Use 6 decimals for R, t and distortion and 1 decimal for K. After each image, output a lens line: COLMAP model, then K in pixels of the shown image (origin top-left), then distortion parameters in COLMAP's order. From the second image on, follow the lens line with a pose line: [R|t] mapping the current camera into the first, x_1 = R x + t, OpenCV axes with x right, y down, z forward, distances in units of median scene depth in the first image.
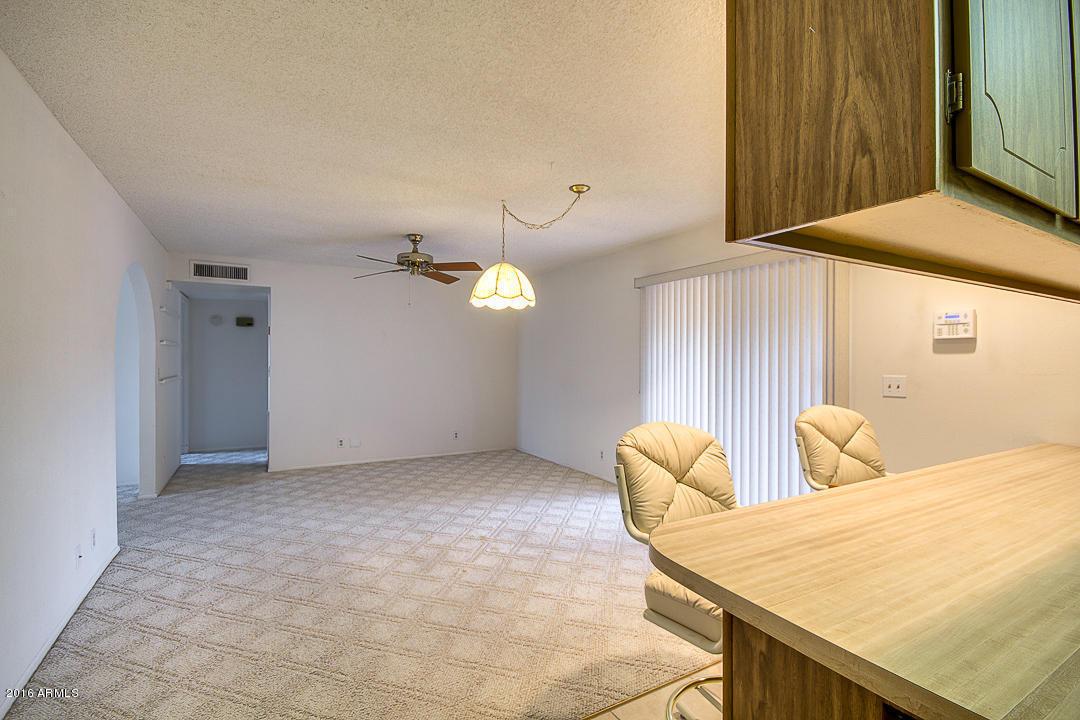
lens RADIAL K [[503.9, 0, 549.2], [0, 503.9, 356.8], [0, 0, 1]] dist [0.005716, -0.001636]
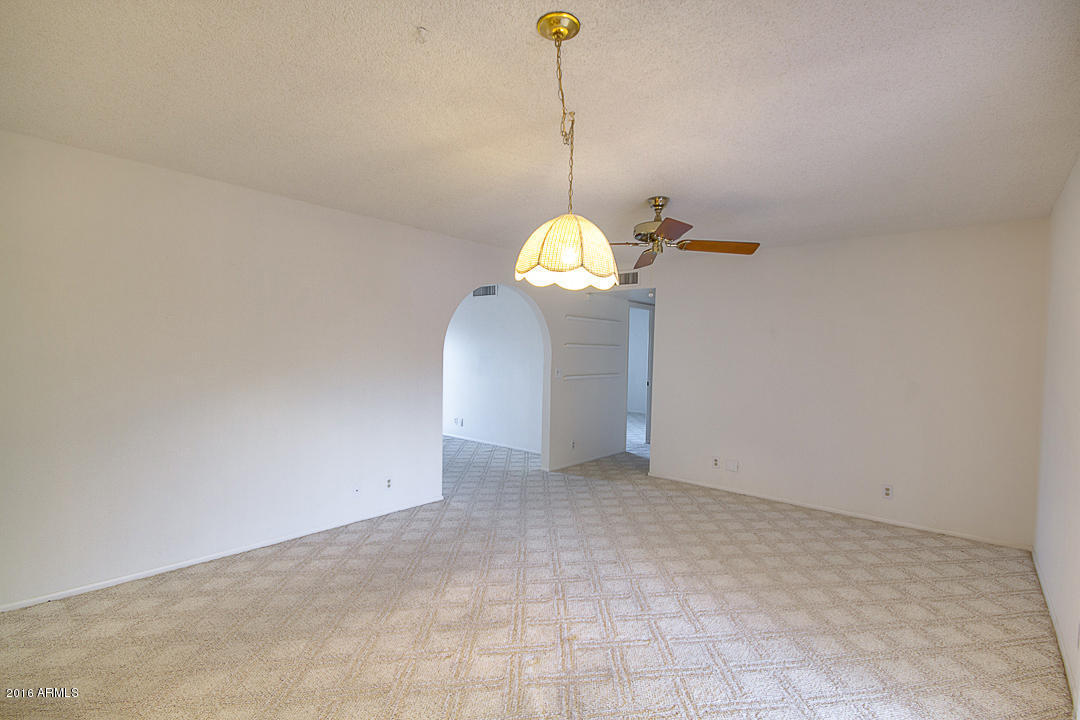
lens RADIAL K [[503.9, 0, 543.0], [0, 503.9, 354.1], [0, 0, 1]] dist [0.005716, -0.001636]
pose [[0.333950, 0.007178, -0.942563, 0.486651], [-0.017338, 0.999849, 0.001472, -0.011575], [0.942431, 0.015851, 0.334024, 0.765908]]
